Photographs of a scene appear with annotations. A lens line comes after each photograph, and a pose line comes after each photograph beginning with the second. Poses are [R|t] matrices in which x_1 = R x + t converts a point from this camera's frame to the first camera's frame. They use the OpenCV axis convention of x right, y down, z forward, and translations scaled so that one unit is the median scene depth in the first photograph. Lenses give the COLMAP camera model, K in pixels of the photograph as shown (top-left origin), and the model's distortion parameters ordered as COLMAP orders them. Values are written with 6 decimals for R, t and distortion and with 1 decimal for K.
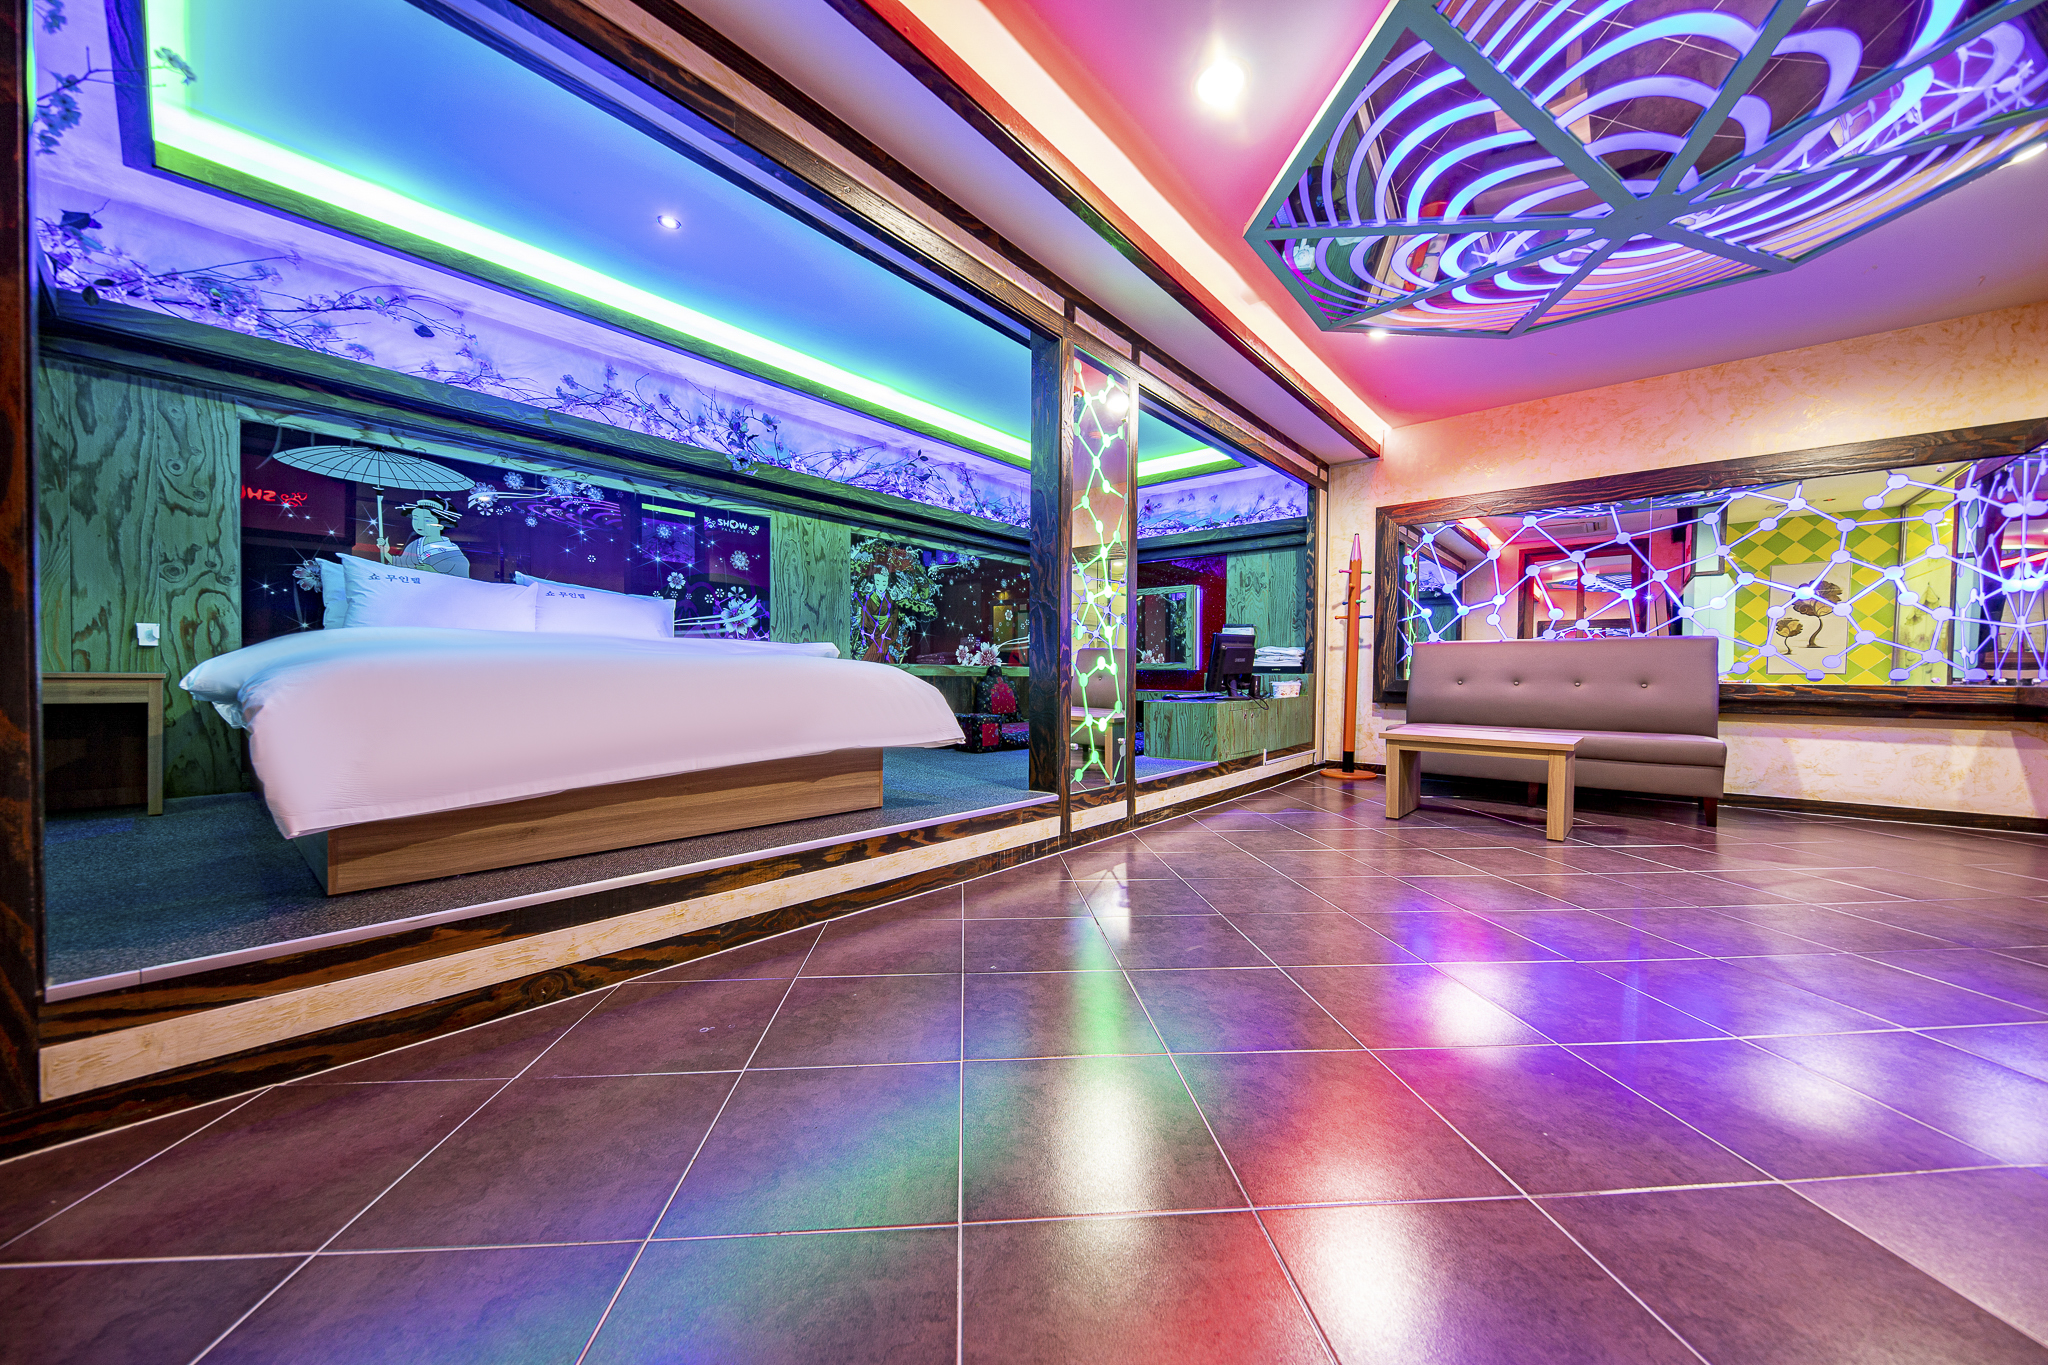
lens RADIAL K [[710.5, 0, 1019.3], [0, 710.5, 683.3], [0, 0, 1]] dist [0.008557, -0.003379]
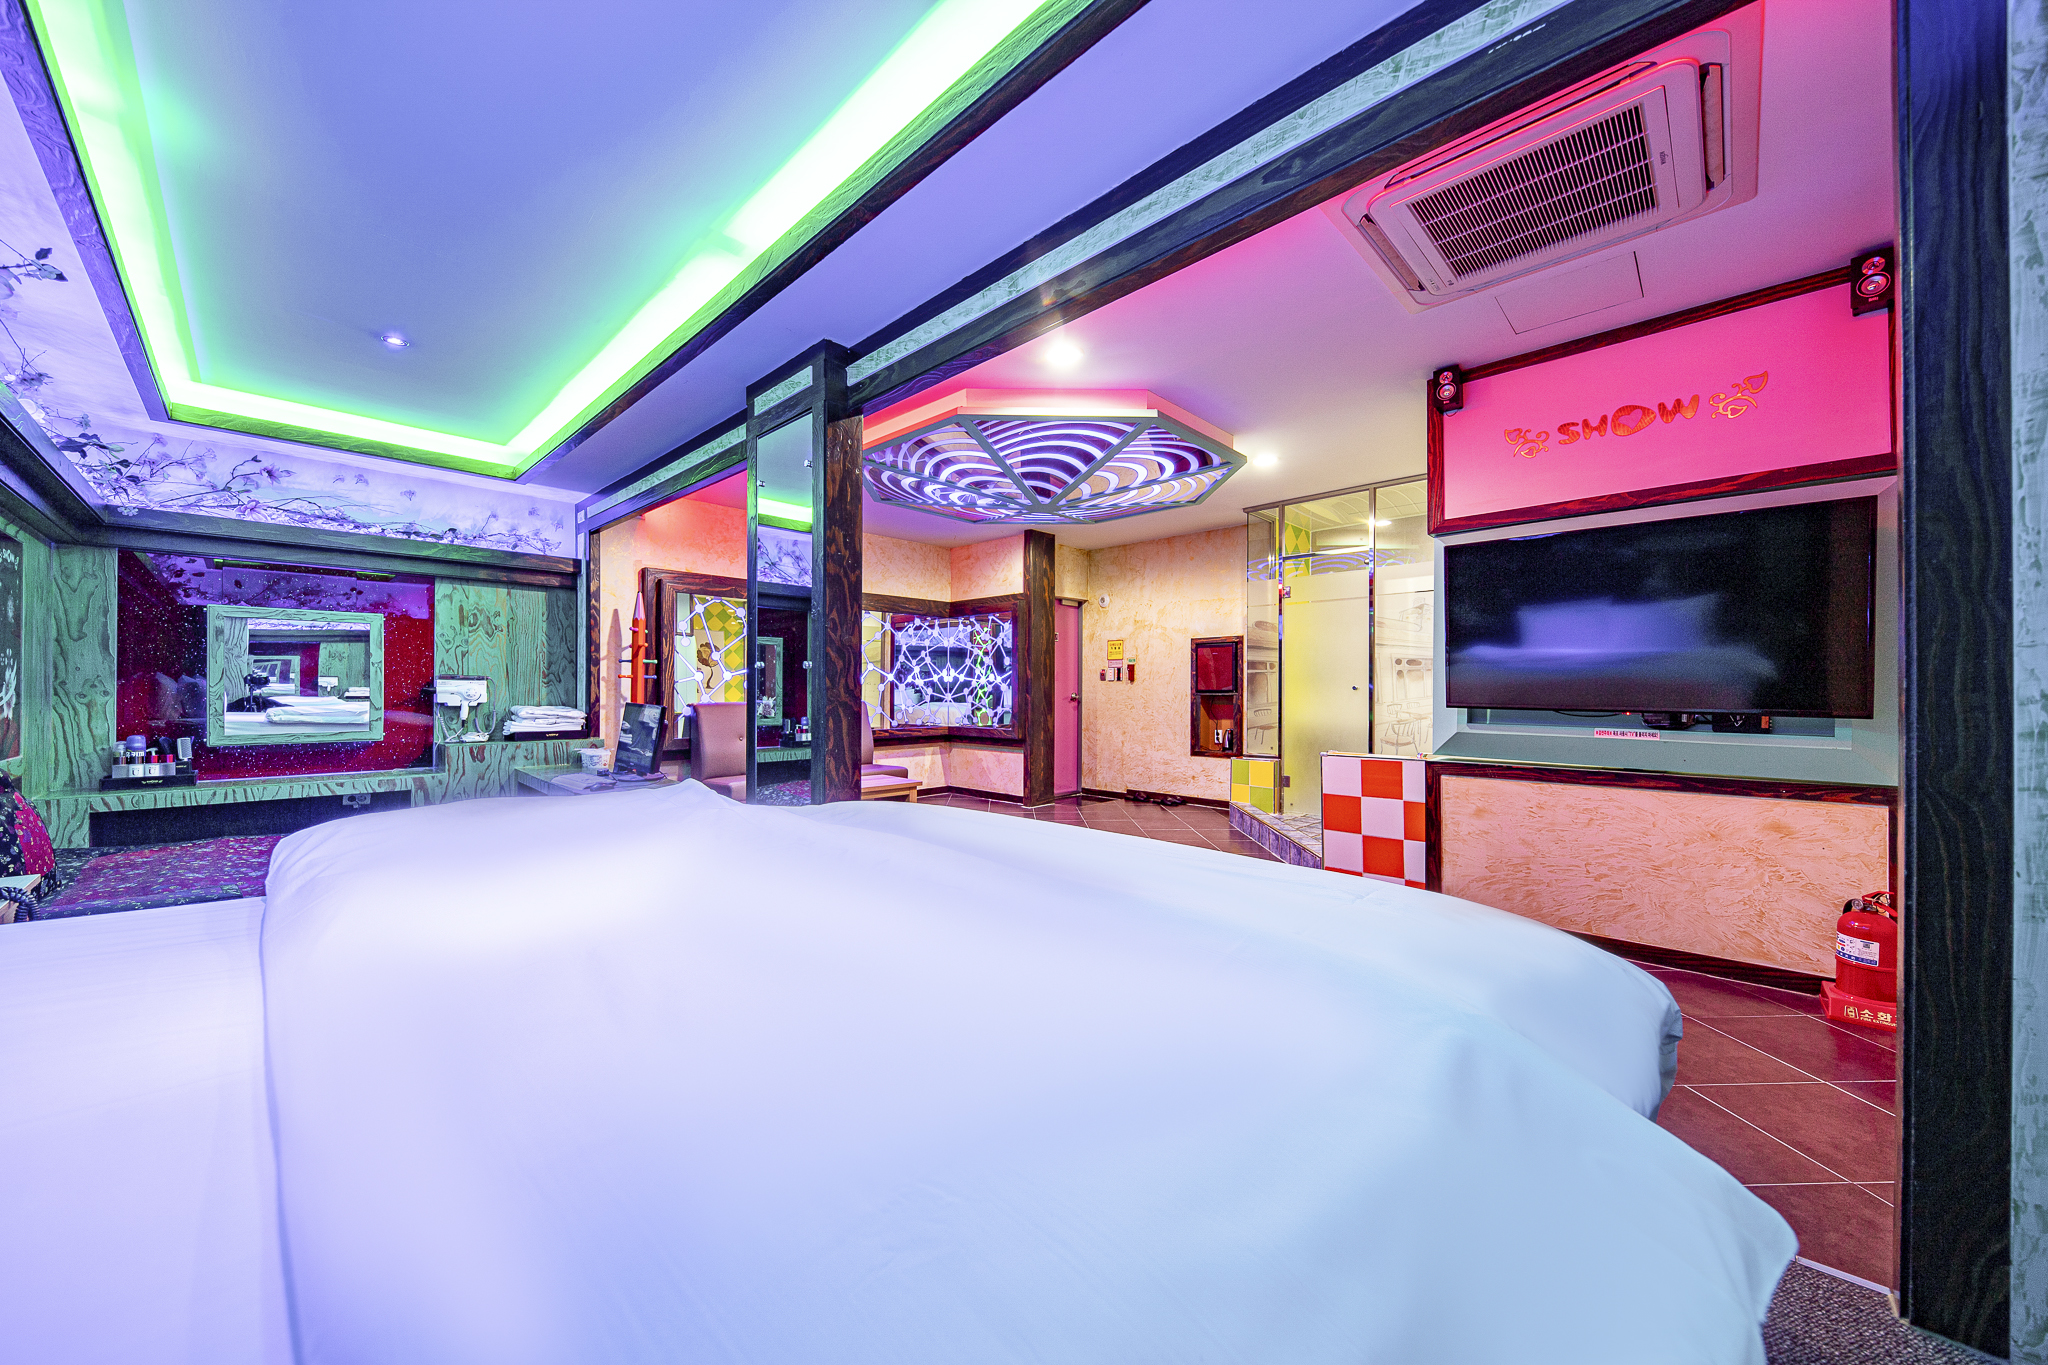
lens RADIAL K [[734.2, 0, 1020.2], [0, 734.2, 686.0], [0, 0, 1]] dist [0.000015, -0.000007]
pose [[0.051583, 0.000136, 0.998669, -0.452055], [0.012981, 0.999915, -0.000806, -0.065810], [-0.998584, 0.013006, 0.051577, 0.384422]]
